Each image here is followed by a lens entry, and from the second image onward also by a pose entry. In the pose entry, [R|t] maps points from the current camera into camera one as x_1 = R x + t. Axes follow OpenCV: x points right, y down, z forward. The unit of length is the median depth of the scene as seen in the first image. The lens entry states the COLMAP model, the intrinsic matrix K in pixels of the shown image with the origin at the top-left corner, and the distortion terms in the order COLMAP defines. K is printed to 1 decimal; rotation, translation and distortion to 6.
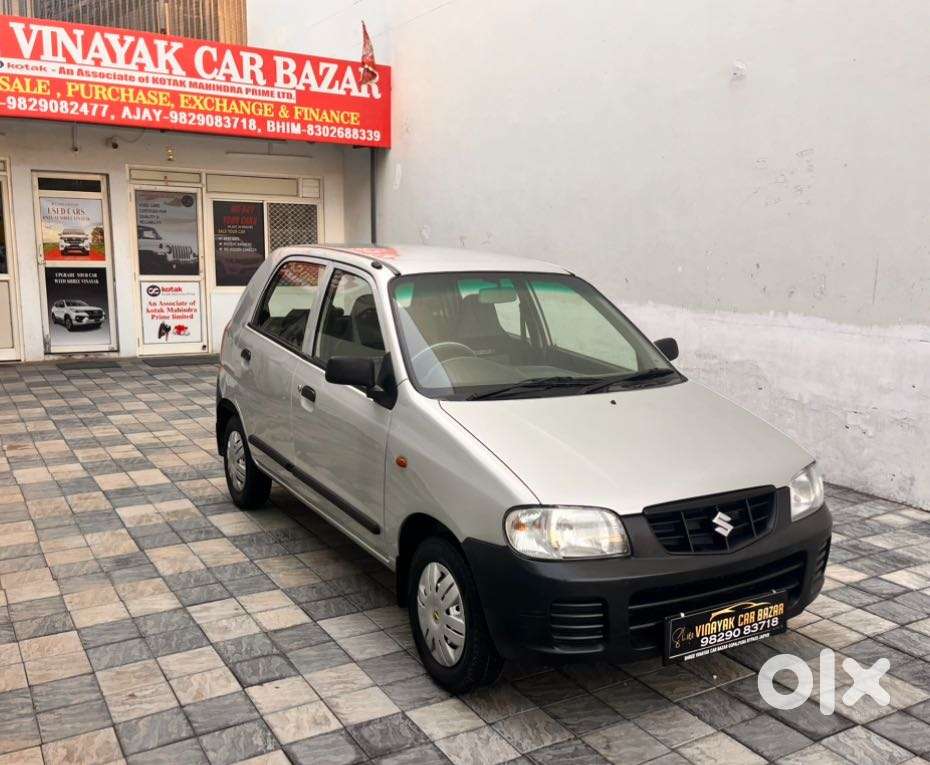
lens RADIAL K [[865.2, 0, 488.7], [0, 865.2, 403.1], [0, 0, 1]] dist [0.074256, -0.109339]
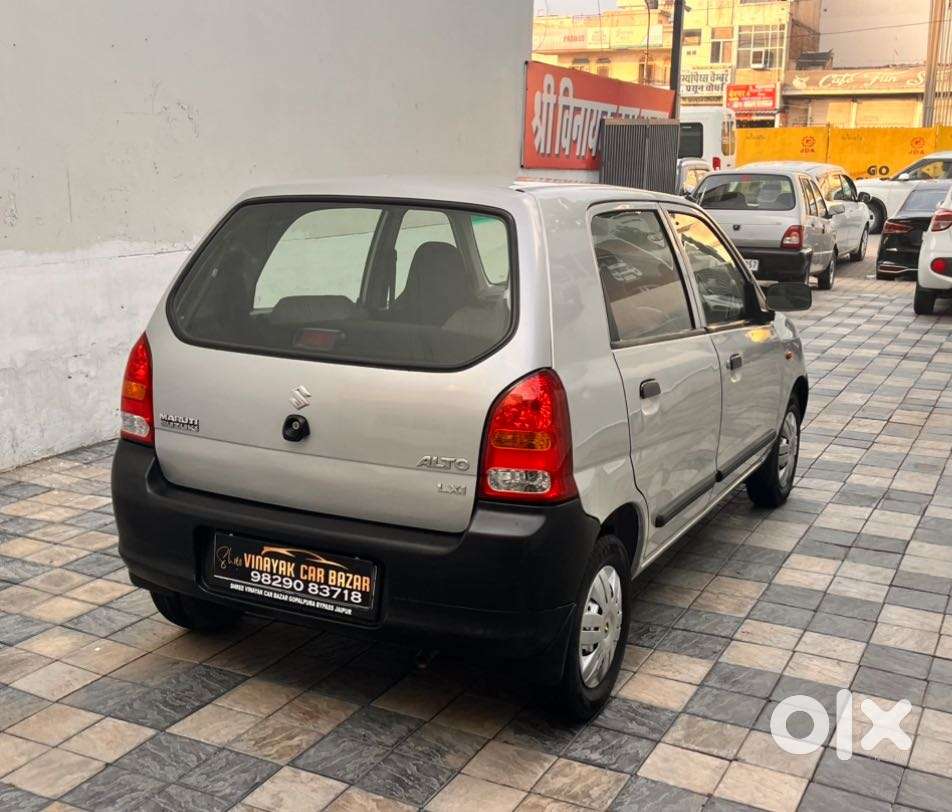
lens RADIAL K [[1221.1, 0, 411.3], [0, 1221.1, 443.5], [0, 0, 1]] dist [0.064091, -0.090515]
pose [[-0.496270, -0.227736, 0.837766, -0.420071], [0.131422, 0.934154, 0.331789, -0.146825], [-0.858163, 0.274758, -0.433663, 0.717308]]
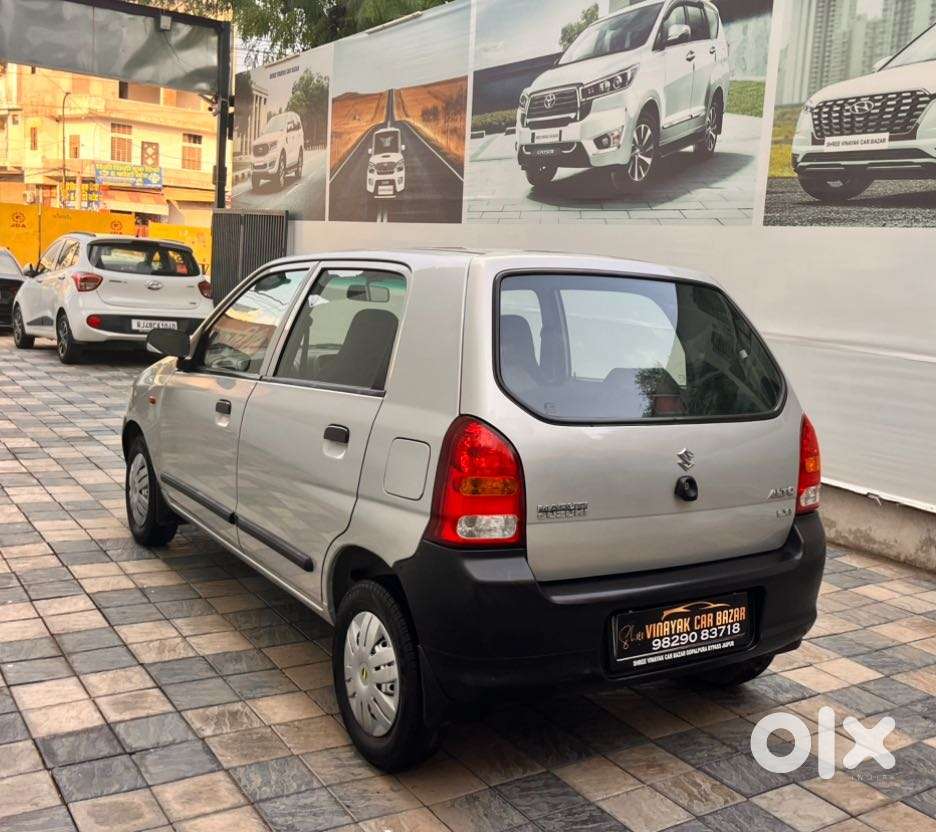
lens RADIAL K [[1042.8, 0, 544.6], [0, 1042.8, 412.4], [0, 0, 1]] dist [0.033937, 0.000123]
pose [[-0.992312, -0.081948, -0.092742, -0.036226], [-0.106333, 0.947960, 0.300110, -0.151301], [0.063322, 0.307664, -0.949386, 0.882285]]
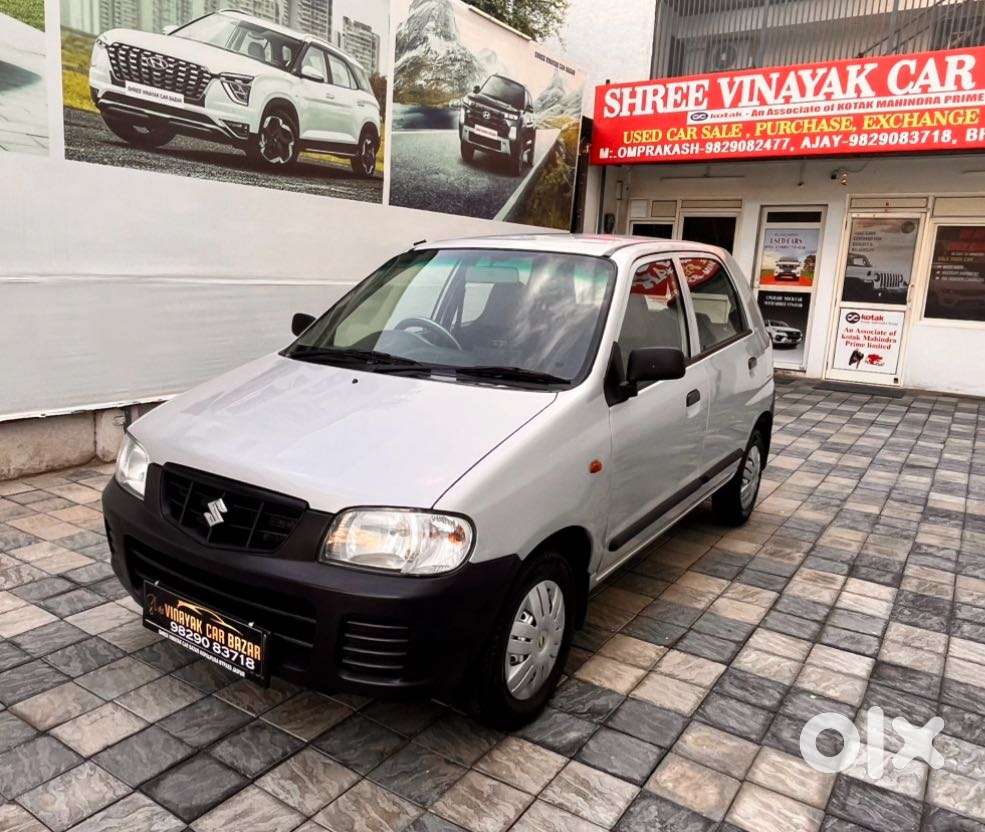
lens RADIAL K [[773.3, 0, 444.4], [0, 773.3, 415.5], [0, 0, 1]] dist [0.002295, -0.007596]
pose [[0.407719, 0.172374, -0.896690, 0.298820], [-0.191618, 0.976305, 0.100551, -0.021169], [0.892775, 0.130825, 0.431088, 0.251800]]
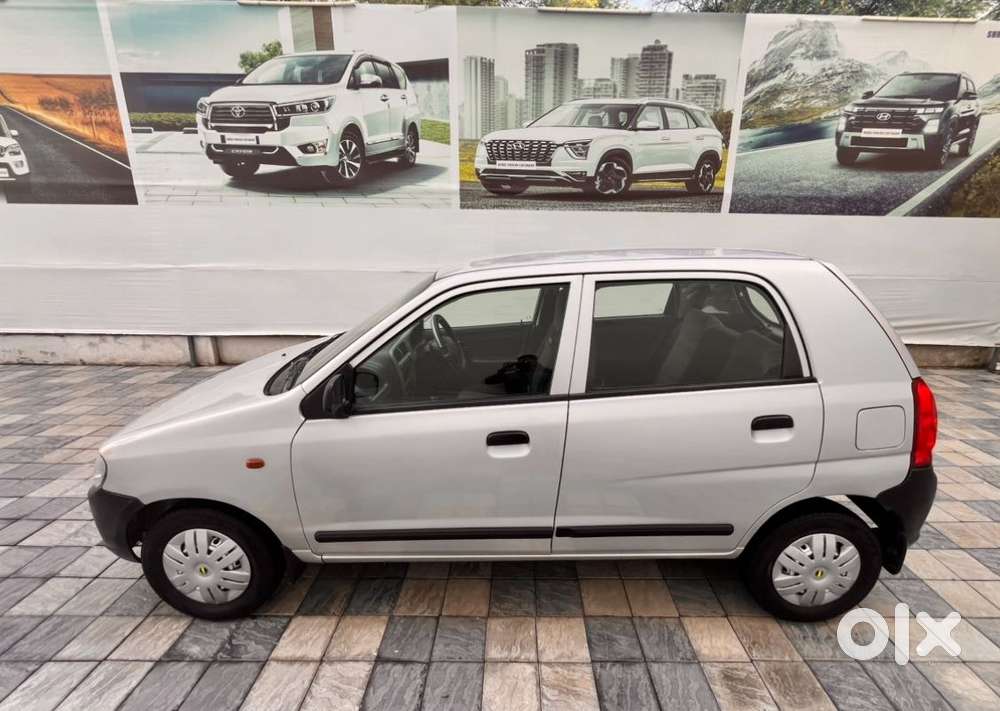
lens RADIAL K [[429.5, 0, 522.2], [0, 429.5, 341.3], [0, 0, 1]] dist [-0.001473, -0.000398]
pose [[-0.501159, 0.186700, -0.844975, 0.179612], [-0.172761, 0.935205, 0.309103, -0.102009], [0.847935, 0.300888, -0.436432, 0.546300]]
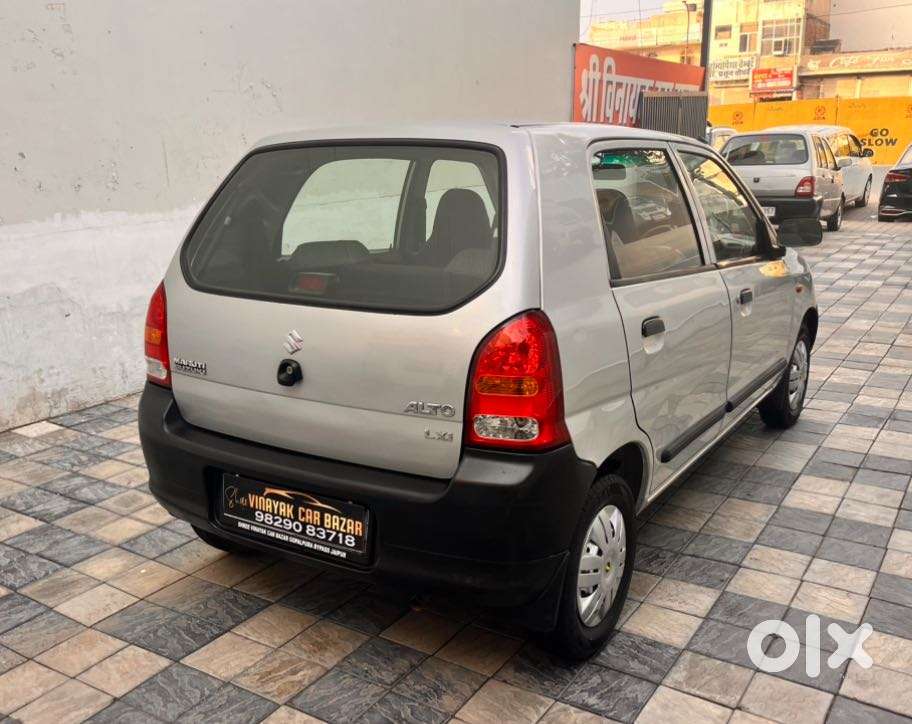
lens RADIAL K [[915.0, 0, 419.4], [0, 915.0, 399.4], [0, 0, 1]] dist [0.030802, 0.009074]
pose [[-0.417142, -0.260767, 0.870628, -0.356694], [0.173515, 0.917482, 0.357937, -0.120036], [-0.892124, 0.300377, -0.337473, 0.650807]]
